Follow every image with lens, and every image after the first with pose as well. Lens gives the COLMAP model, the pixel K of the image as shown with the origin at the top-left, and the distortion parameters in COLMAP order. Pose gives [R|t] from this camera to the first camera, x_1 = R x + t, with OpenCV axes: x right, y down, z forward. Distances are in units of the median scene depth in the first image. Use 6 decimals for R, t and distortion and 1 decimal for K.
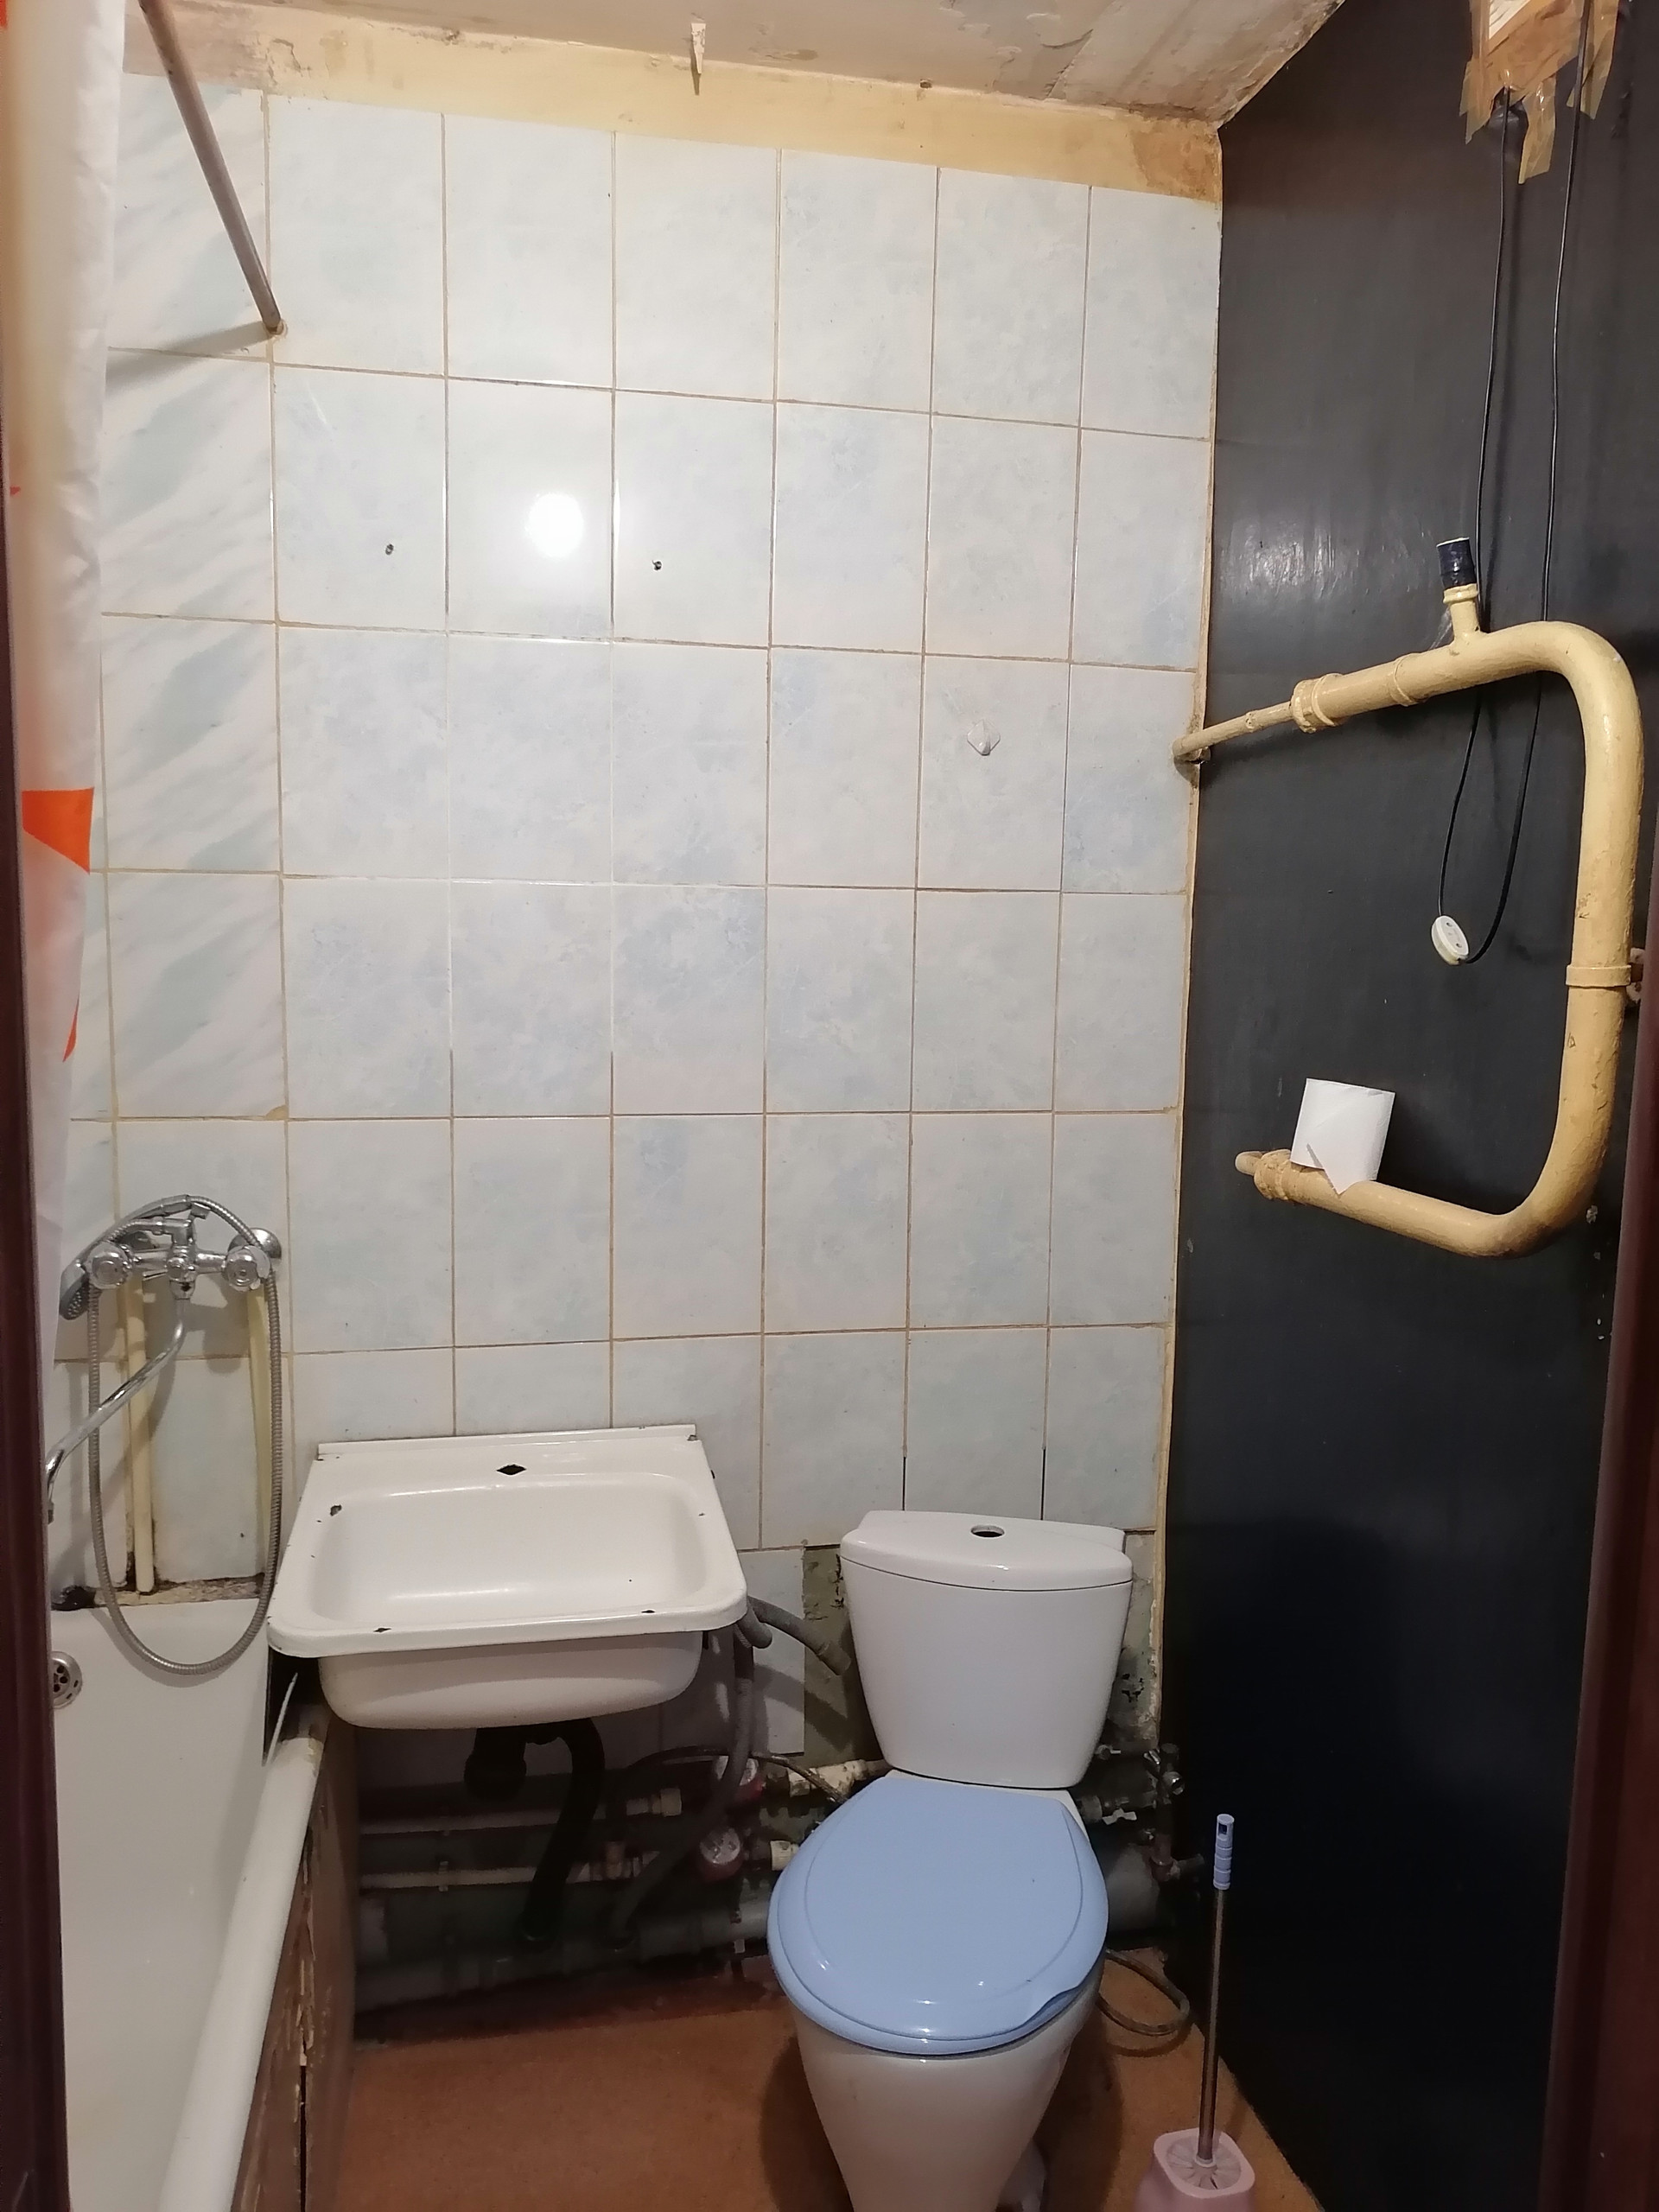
lens RADIAL K [[1669.8, 0, 834.6], [0, 1669.8, 1106.2], [0, 0, 1]] dist [-0.010473, 0.016568]
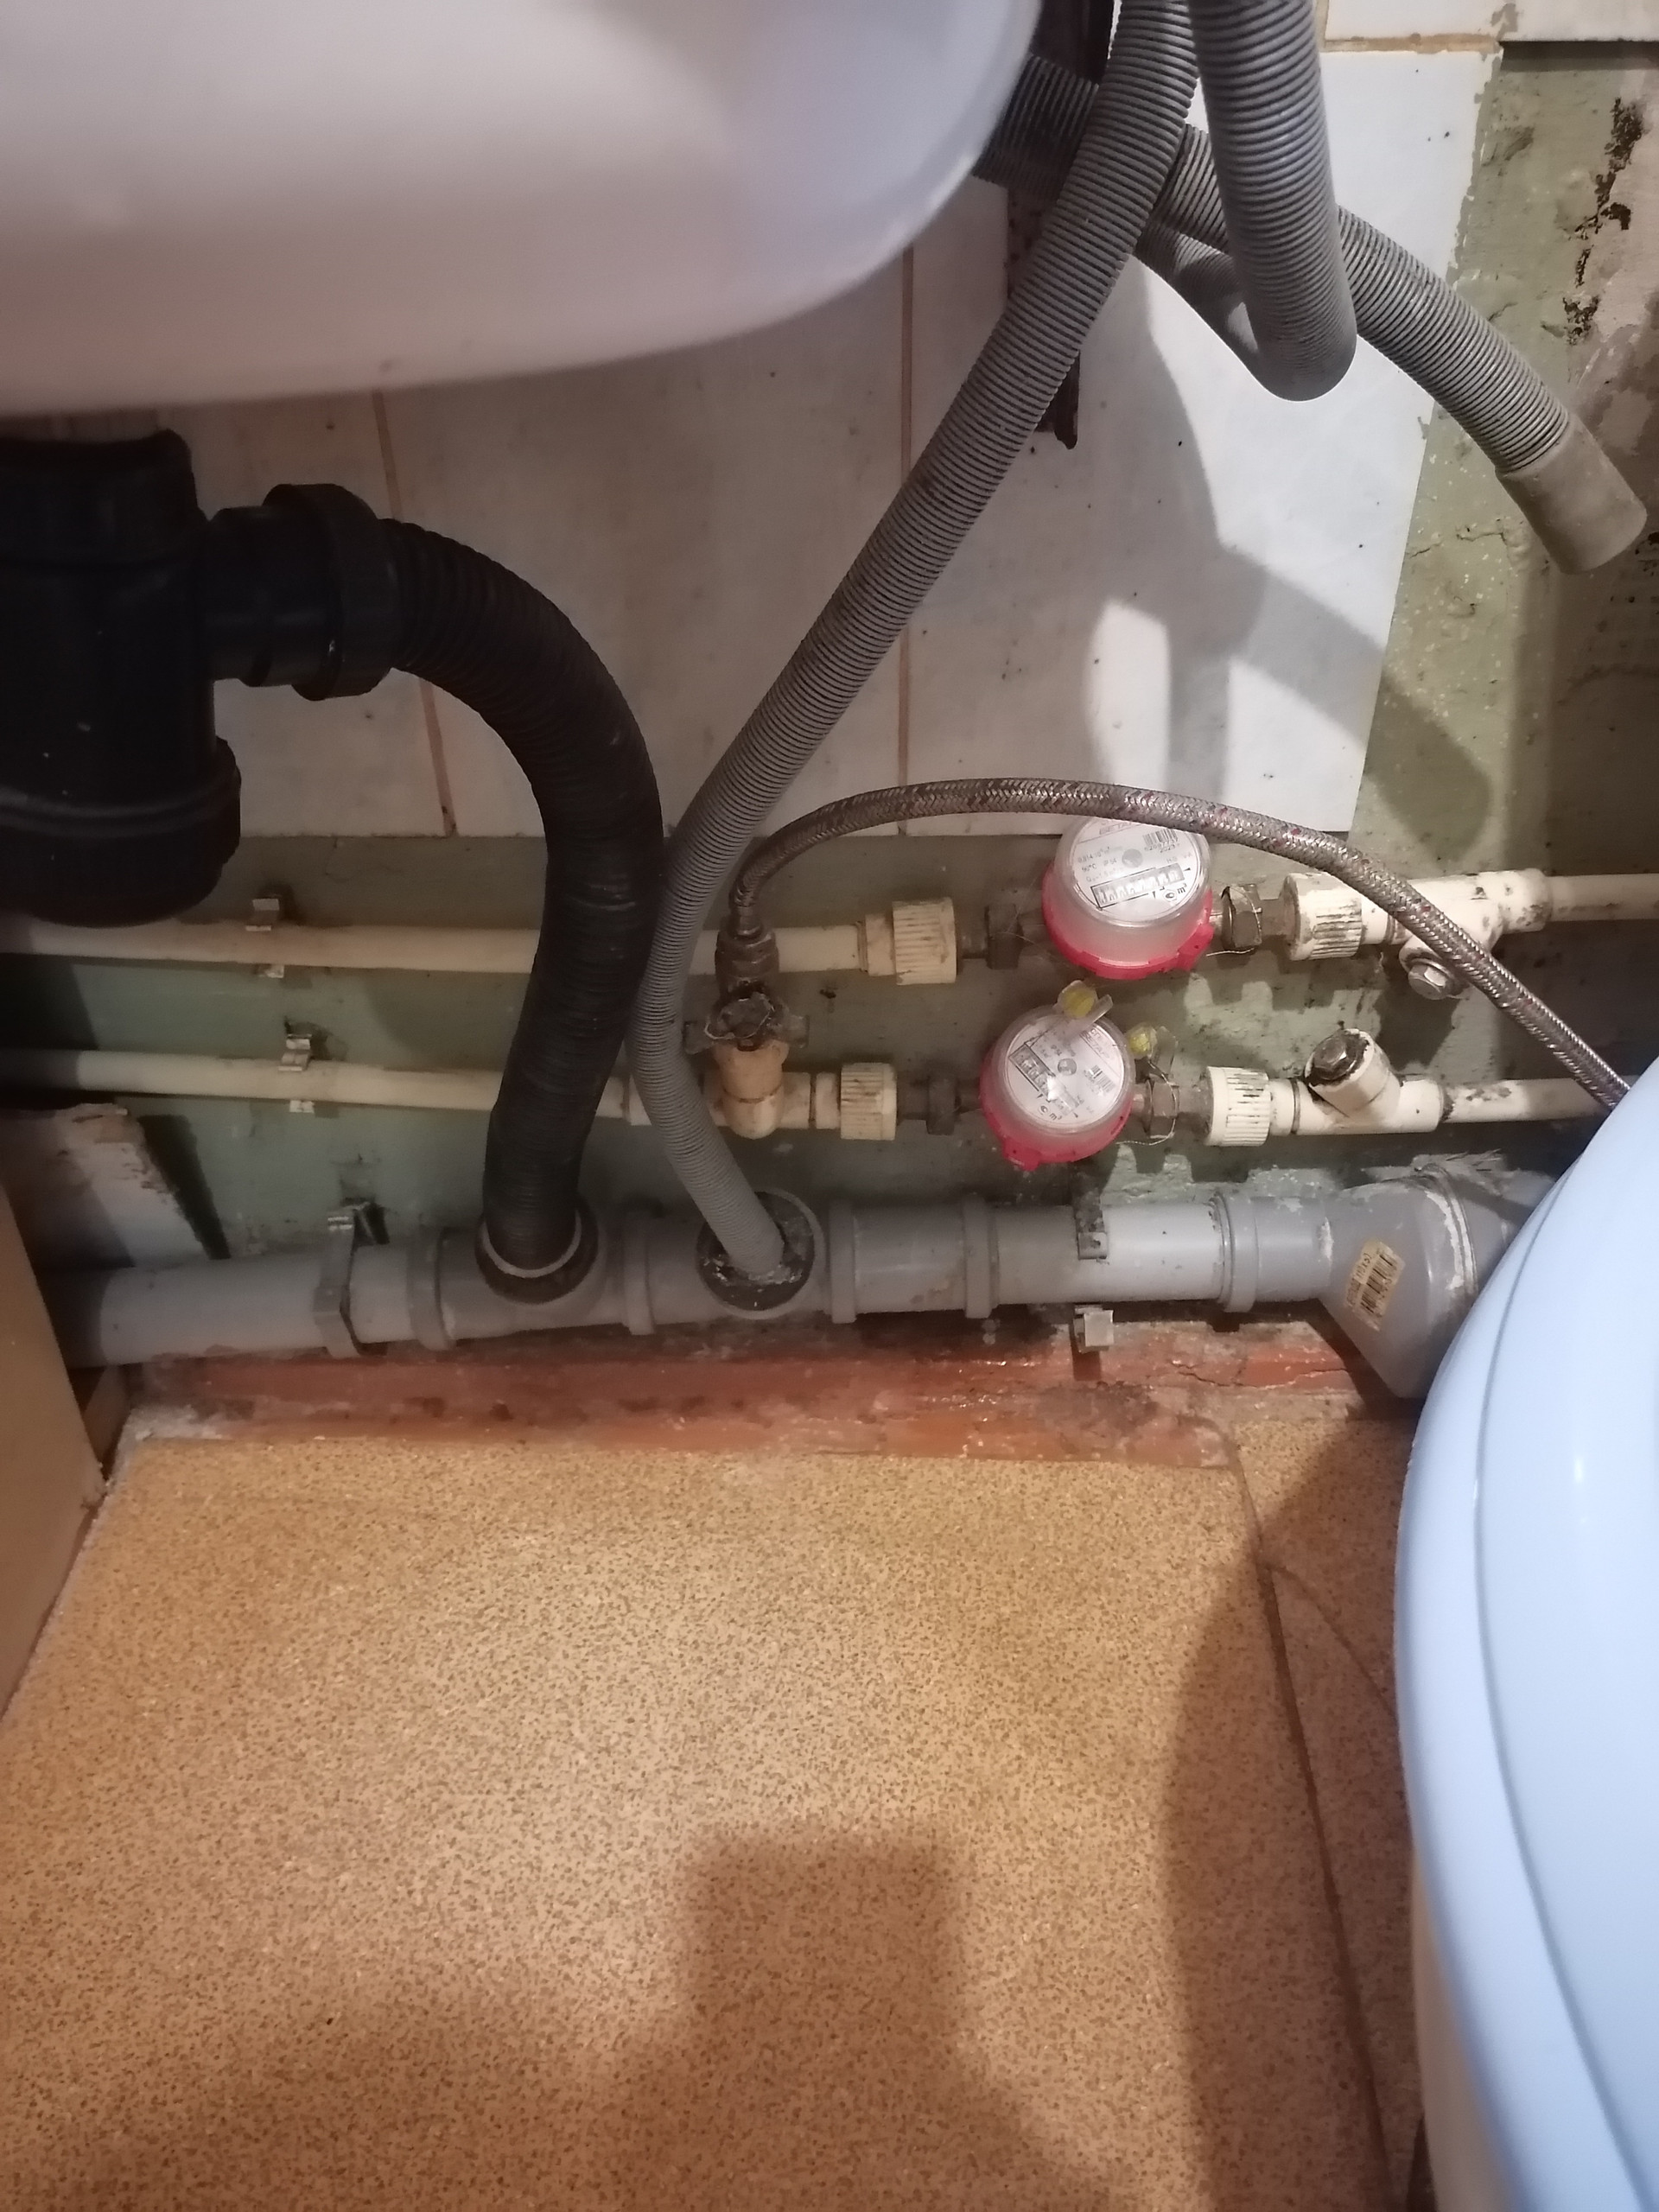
lens RADIAL K [[1669.8, 0, 831.8], [0, 1669.8, 1102.9], [0, 0, 1]] dist [-0.010473, 0.016568]
pose [[0.978262, 0.107295, -0.177460, -0.054470], [-0.002612, 0.862052, 0.506813, 0.277554], [0.207358, -0.495332, 0.843593, 0.702600]]
